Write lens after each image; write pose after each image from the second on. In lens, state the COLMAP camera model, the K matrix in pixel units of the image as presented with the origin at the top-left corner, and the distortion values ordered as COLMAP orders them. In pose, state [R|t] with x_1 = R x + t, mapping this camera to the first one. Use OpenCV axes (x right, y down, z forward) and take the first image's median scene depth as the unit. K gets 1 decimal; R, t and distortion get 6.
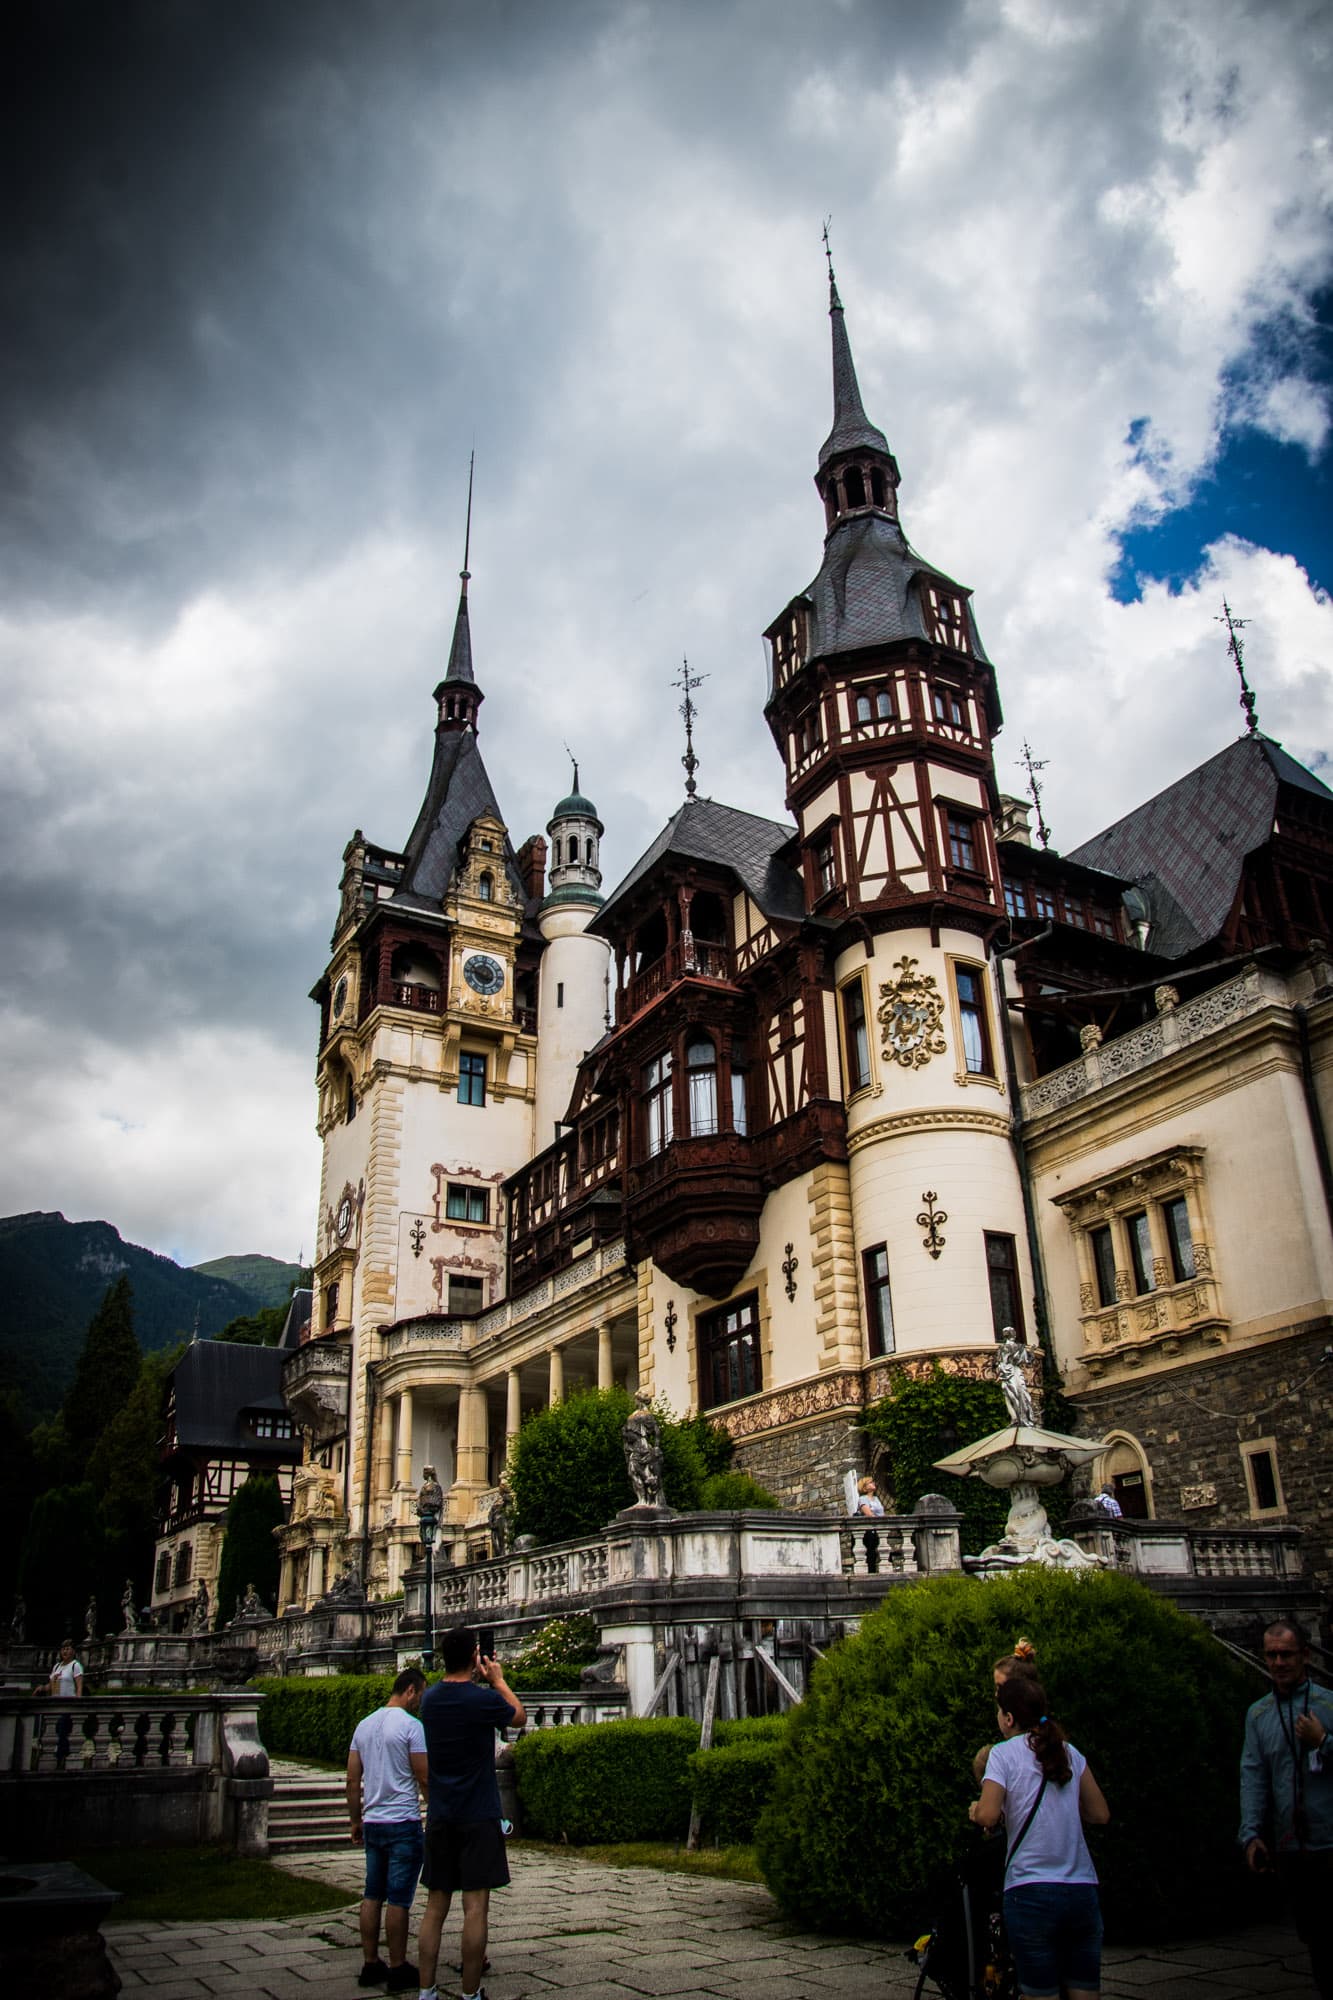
lens RADIAL K [[1488.9, 0, 675.1], [0, 1488.9, 1019.1], [0, 0, 1]] dist [-0.143218, 0.079605]
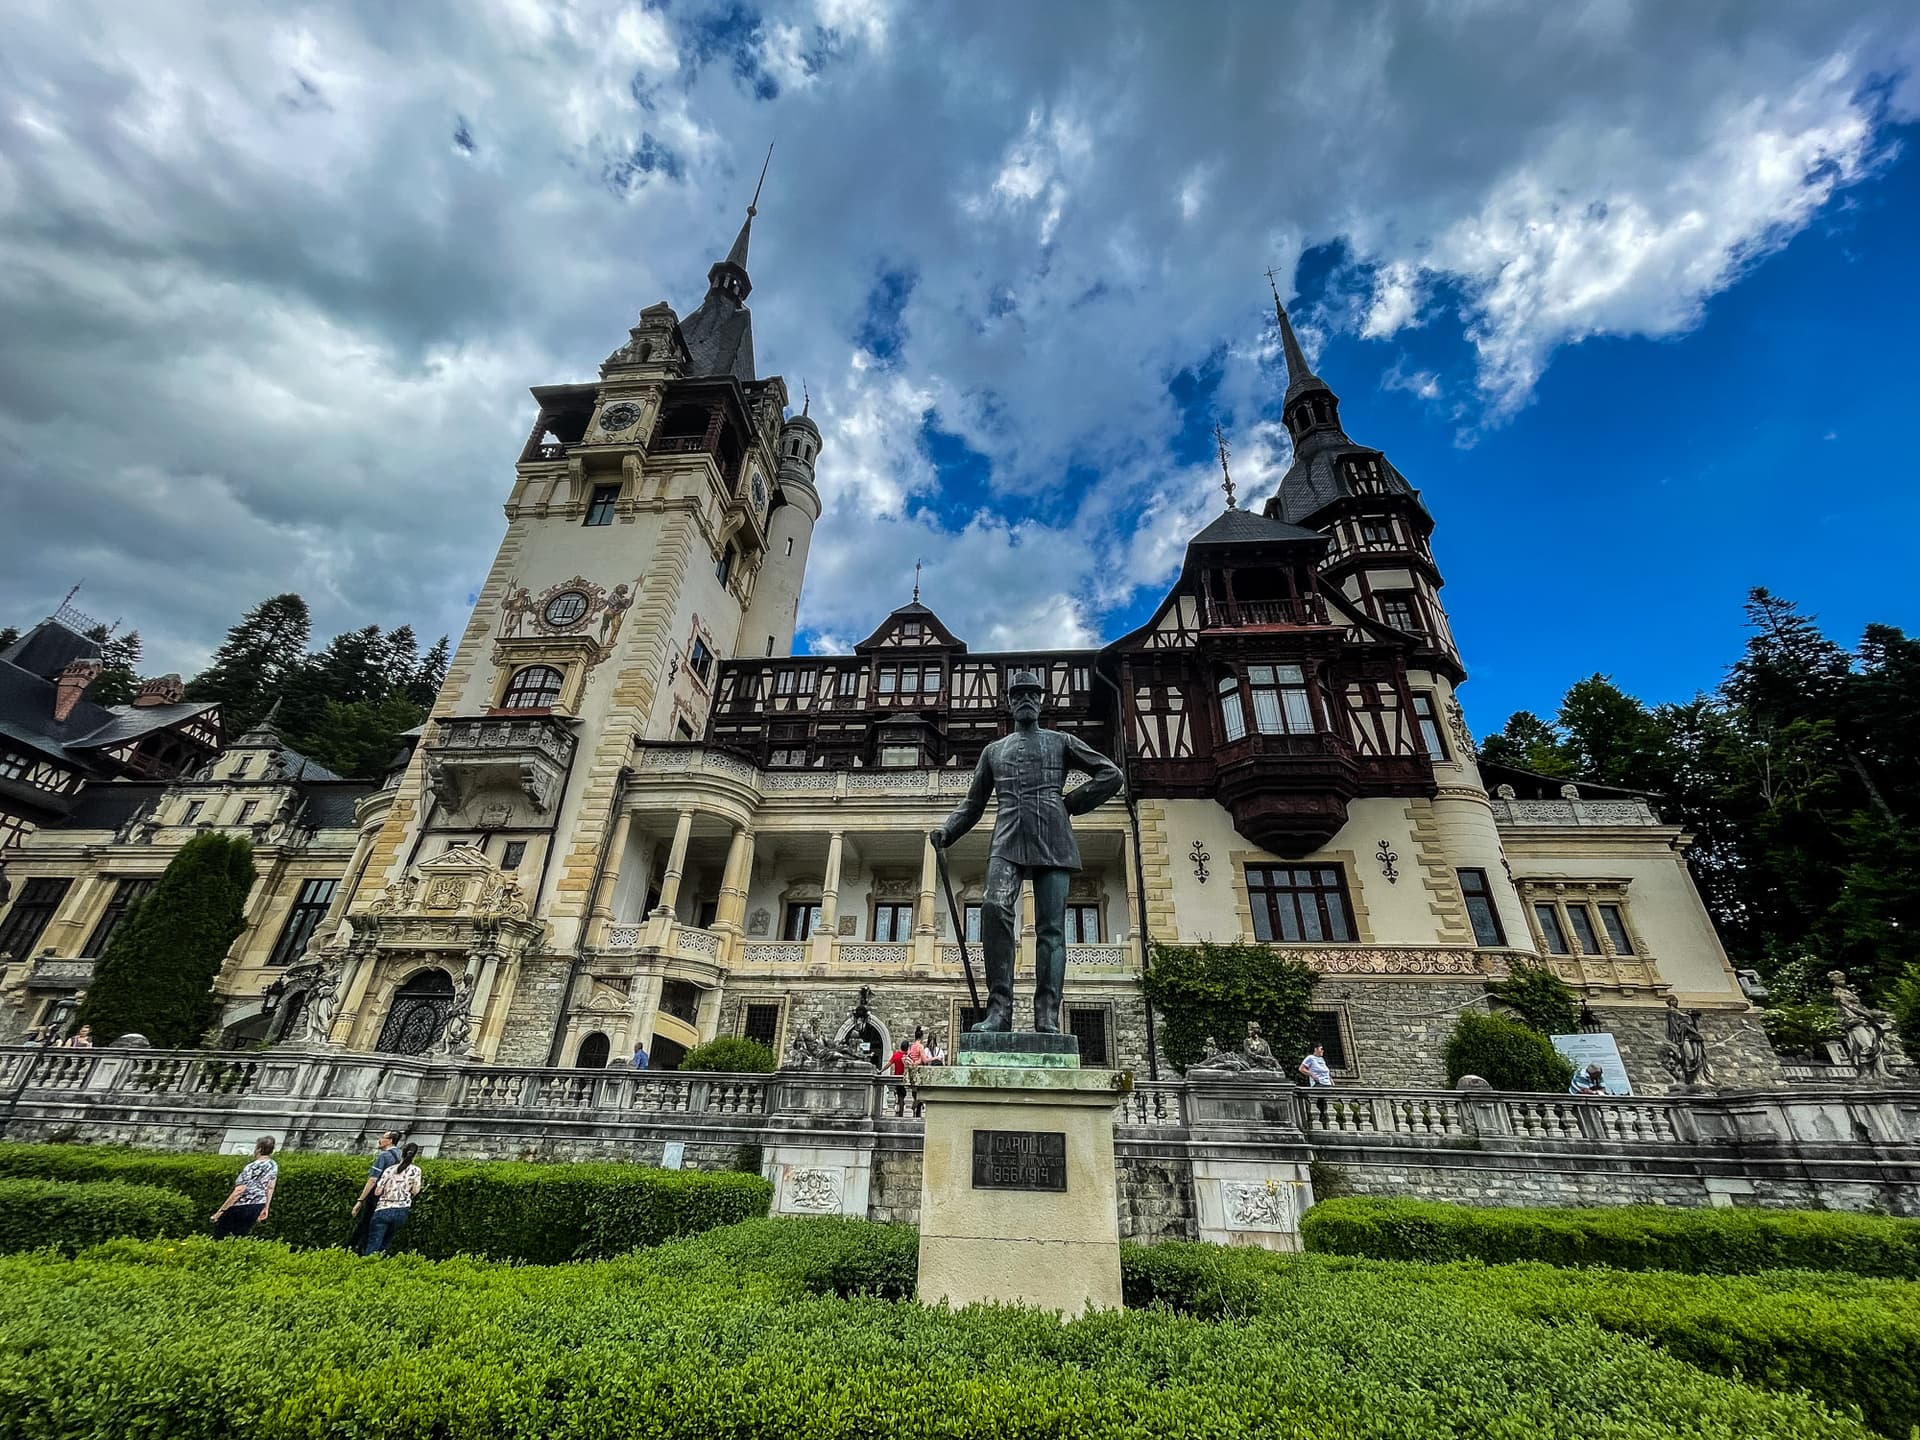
lens RADIAL K [[768.4, 0, 967.1], [0, 768.4, 721.0], [0, 0, 1]] dist [-0.006335, 0.000578]
pose [[0.564224, 0.439121, 0.699159, -0.407328], [-0.394120, 0.887366, -0.239272, 0.224203], [-0.725480, -0.140549, 0.673739, 0.494665]]
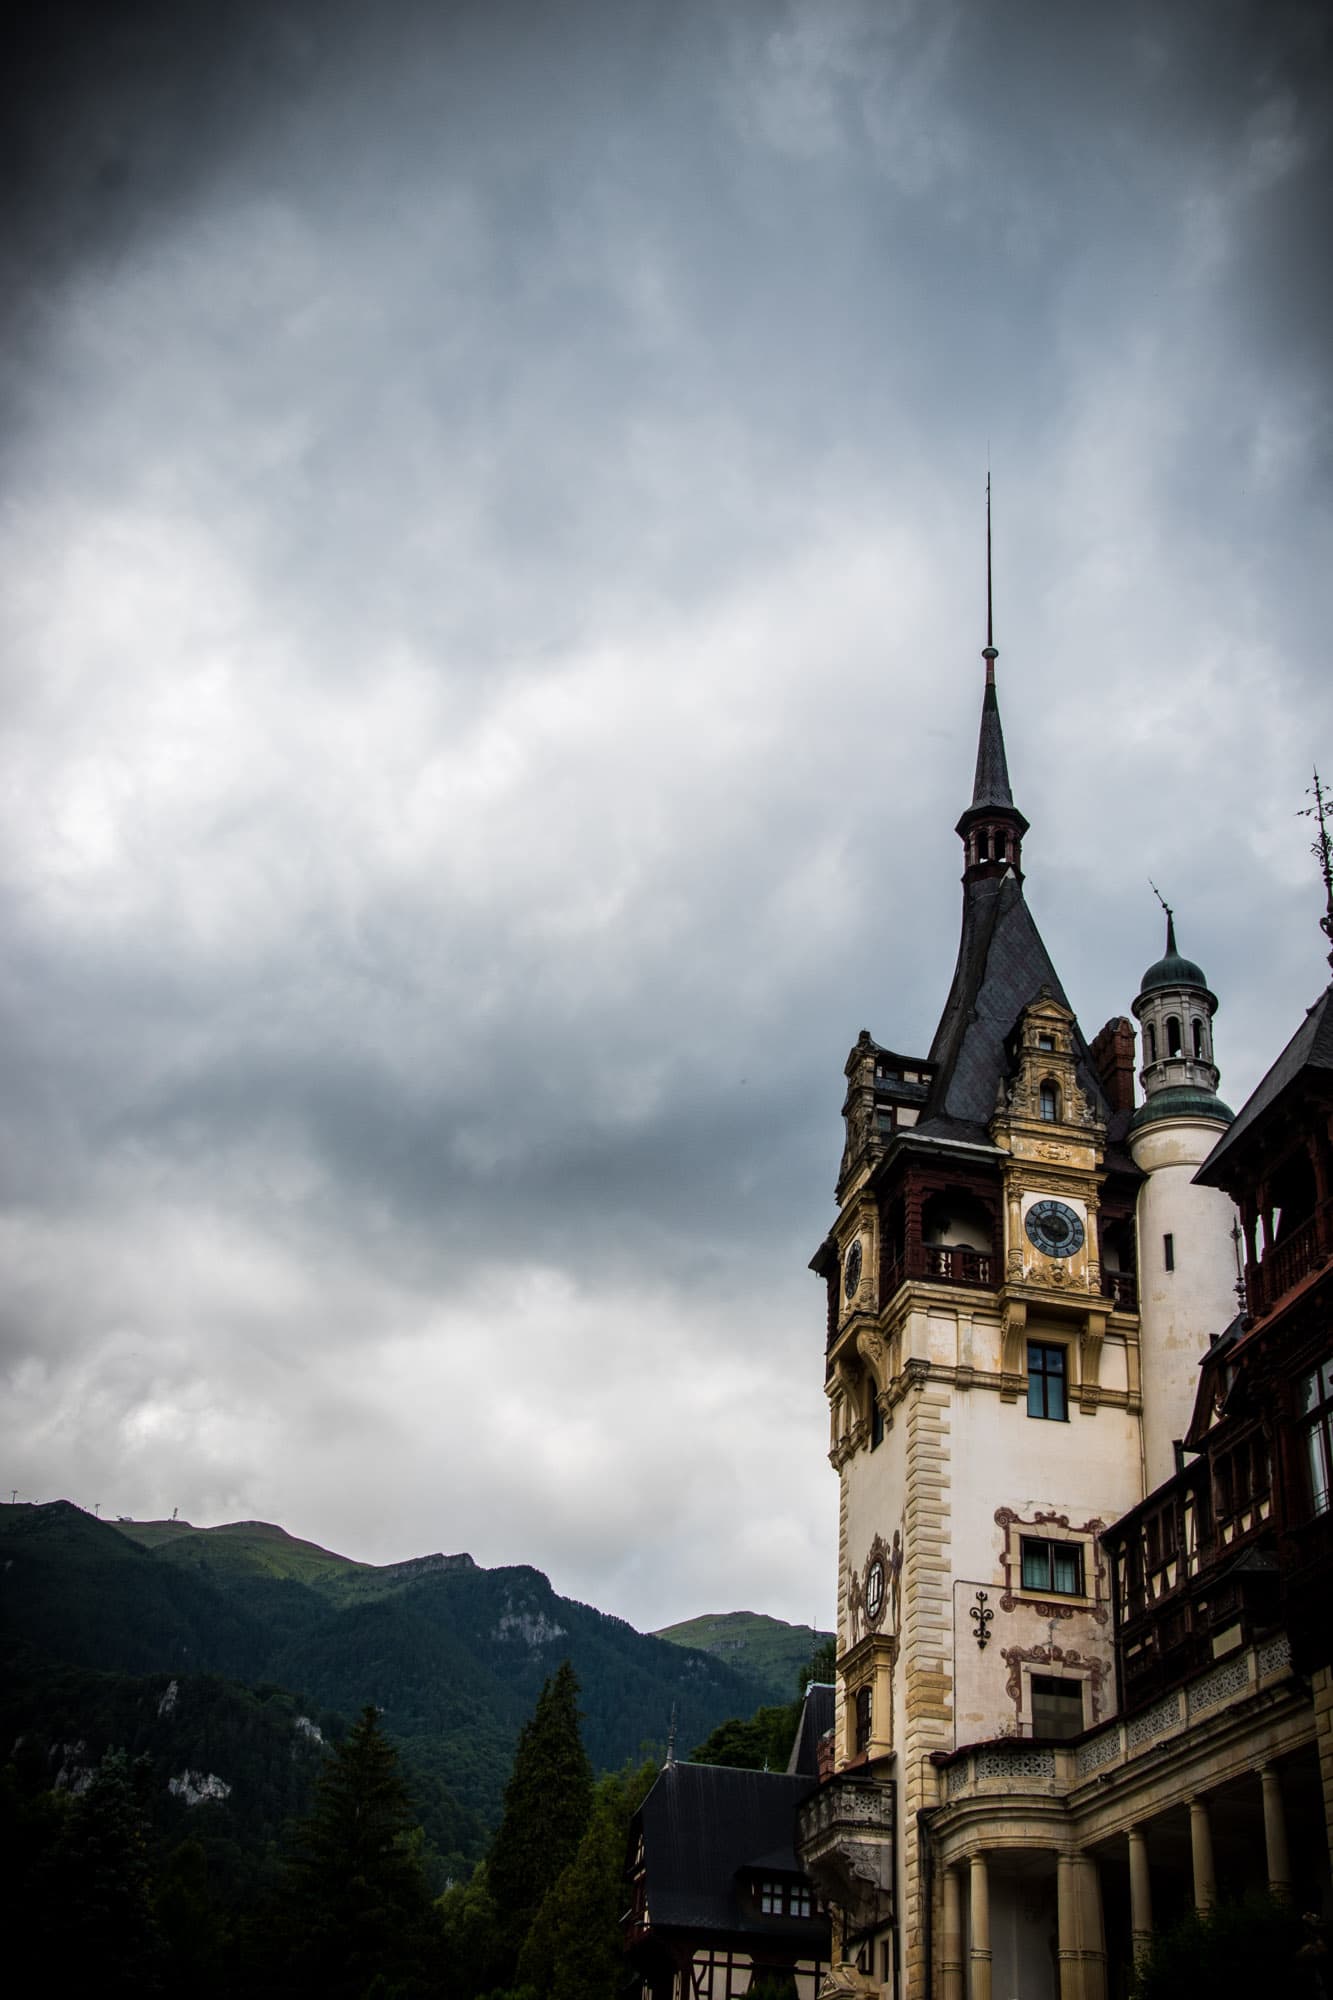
lens RADIAL K [[2187.9, 0, 693.5], [0, 2187.9, 1042.0], [0, 0, 1]] dist [0.066253, 0.000000]
pose [[0.955965, -0.073259, -0.284190, 0.009425], [0.046440, 0.993904, -0.099995, -0.023856], [0.289784, 0.082394, 0.953539, -0.044064]]
